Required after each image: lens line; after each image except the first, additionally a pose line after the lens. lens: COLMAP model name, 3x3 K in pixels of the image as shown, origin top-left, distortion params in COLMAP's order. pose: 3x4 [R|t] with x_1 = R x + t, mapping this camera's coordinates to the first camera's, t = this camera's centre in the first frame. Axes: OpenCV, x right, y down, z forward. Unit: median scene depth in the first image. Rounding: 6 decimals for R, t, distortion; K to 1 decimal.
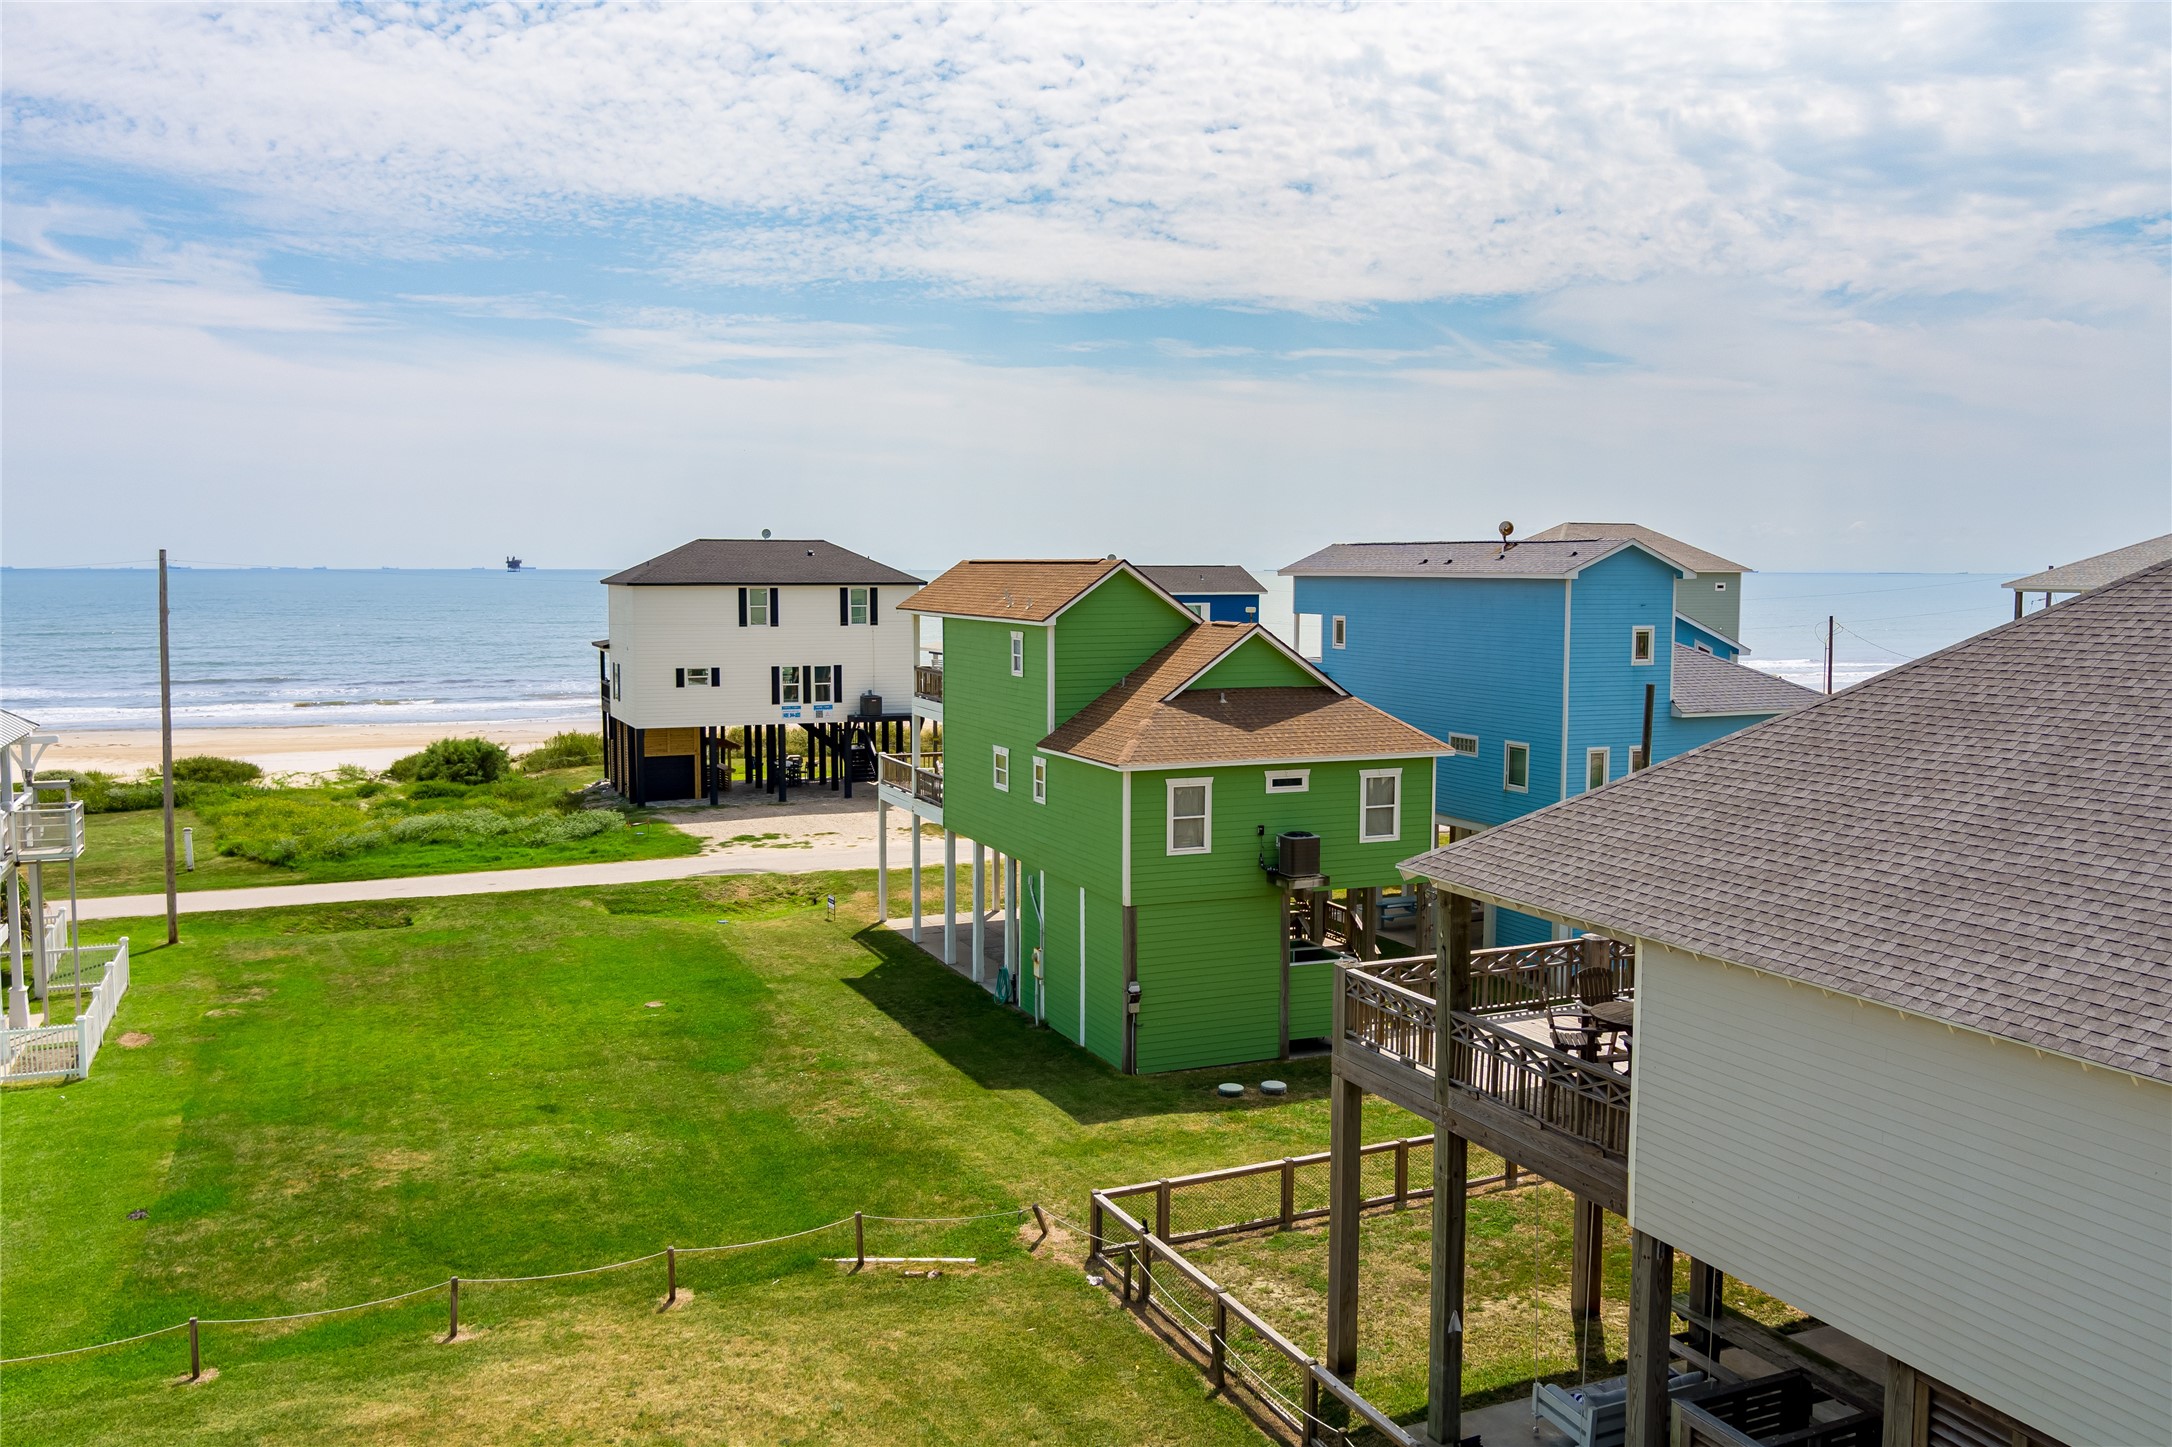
lens RADIAL K [[1732.2, 0, 1086.0], [0, 1732.2, 723.5], [0, 0, 1]] dist [-0.008813, -0.002439]
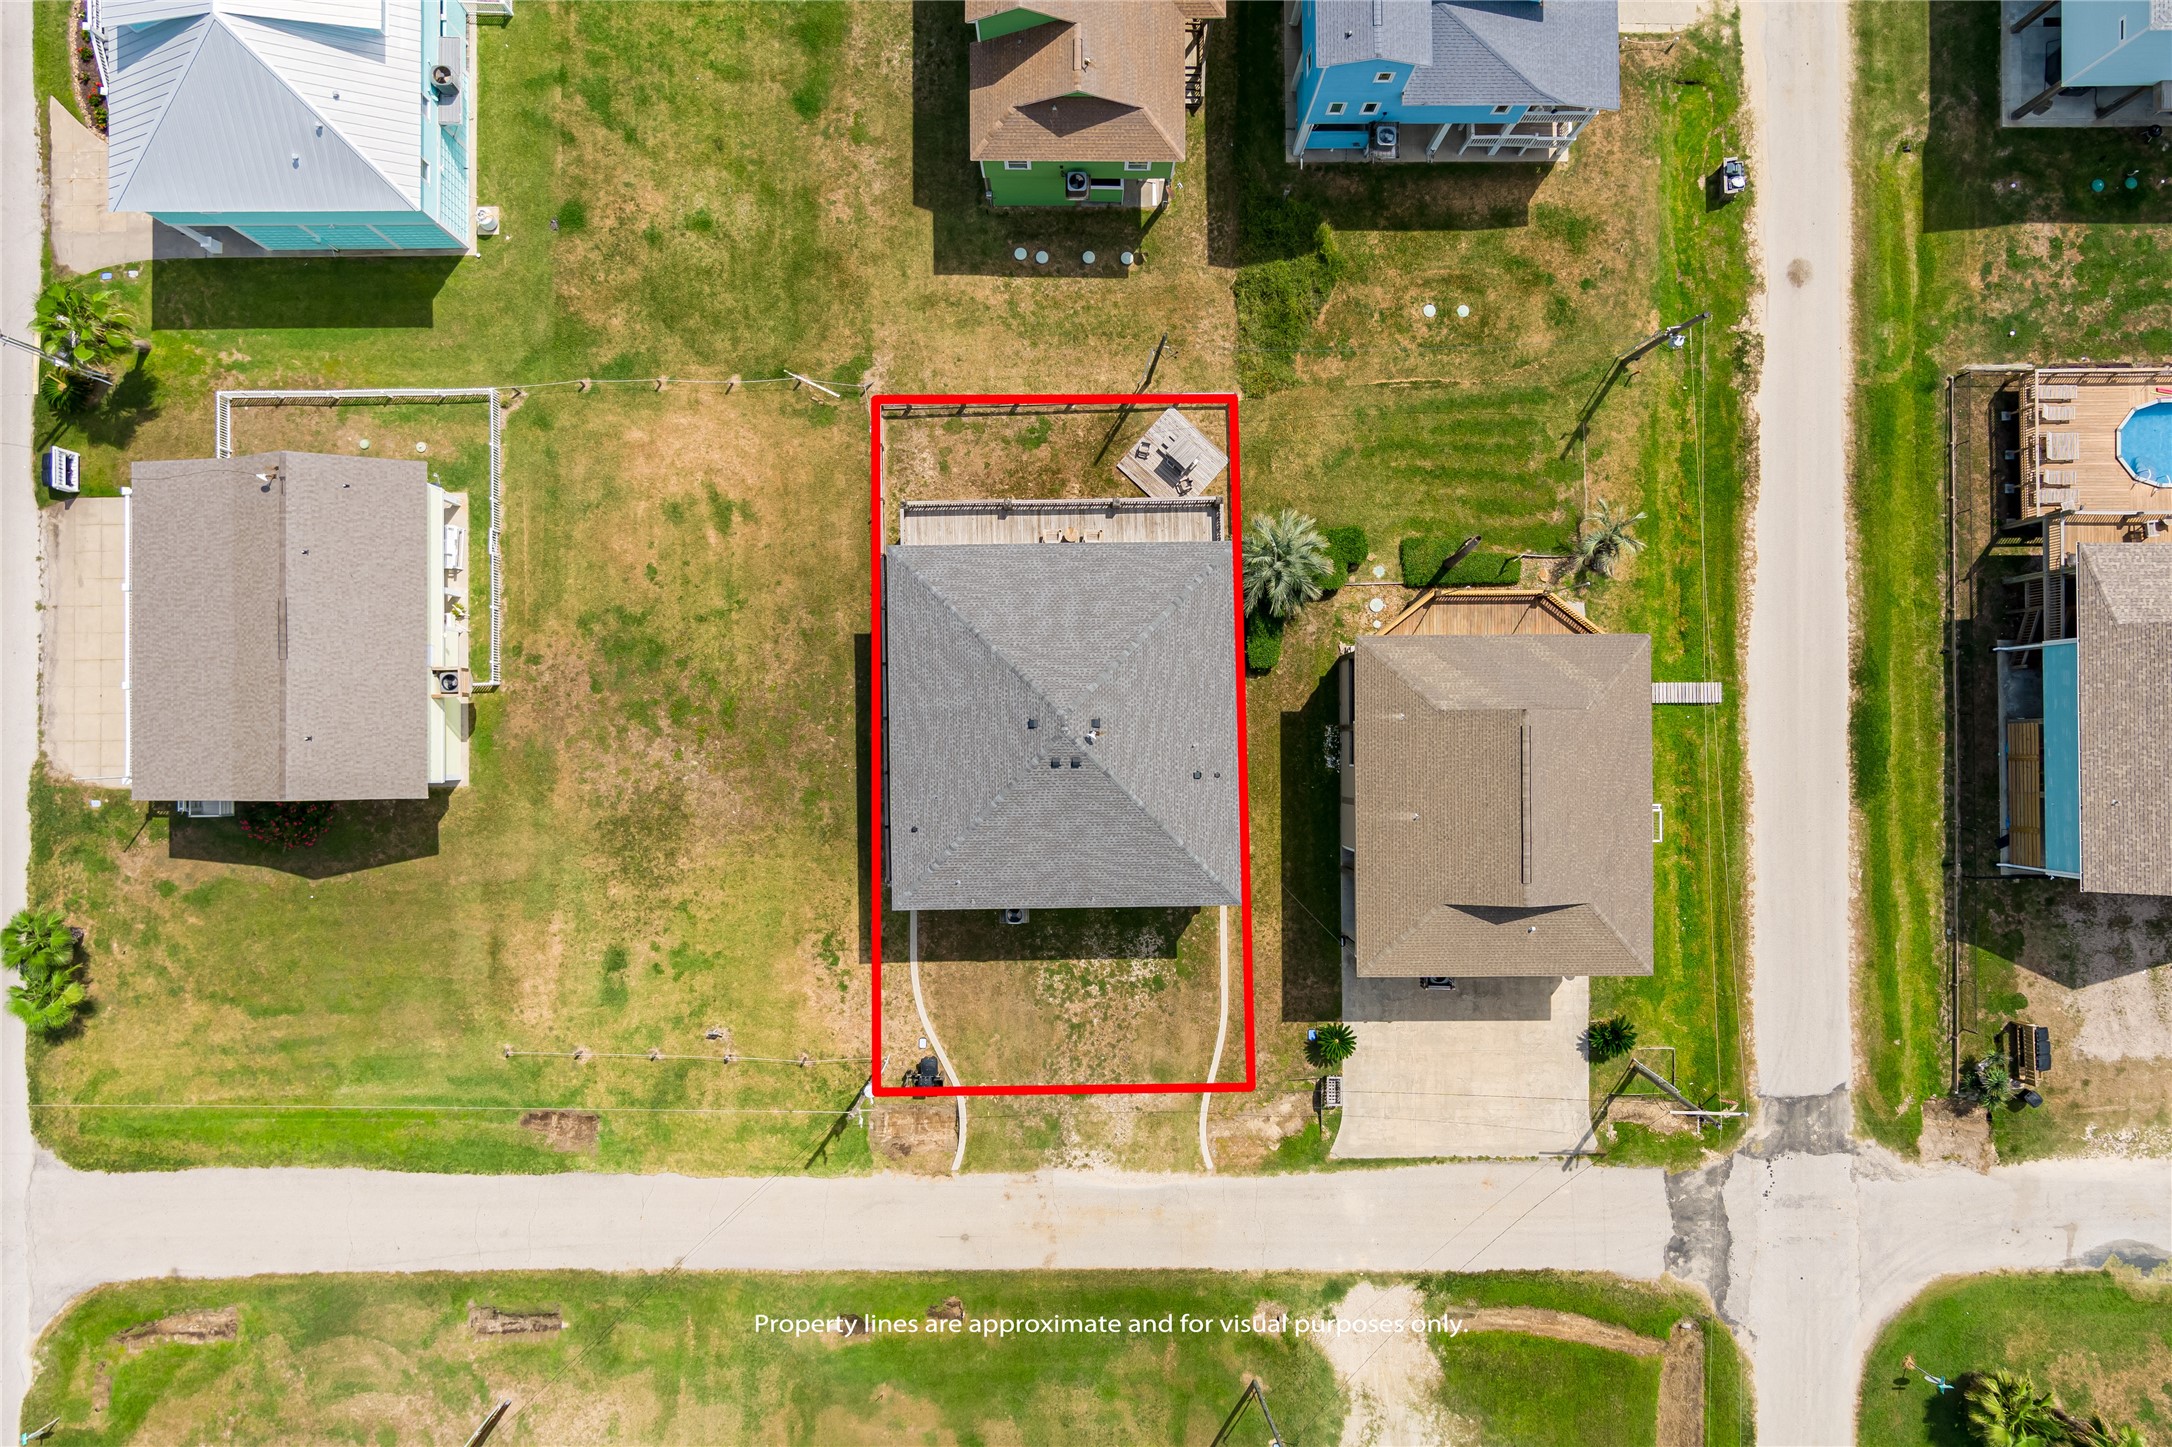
lens RADIAL K [[1732.2, 0, 1086.0], [0, 1732.2, 723.5], [0, 0, 1]] dist [-0.008813, -0.002439]
pose [[0.919007, 0.394238, -0.001254, 0.395226], [-0.040711, 0.098063, 0.994347, -1.871835], [0.392133, -0.913761, 0.106170, 0.305238]]
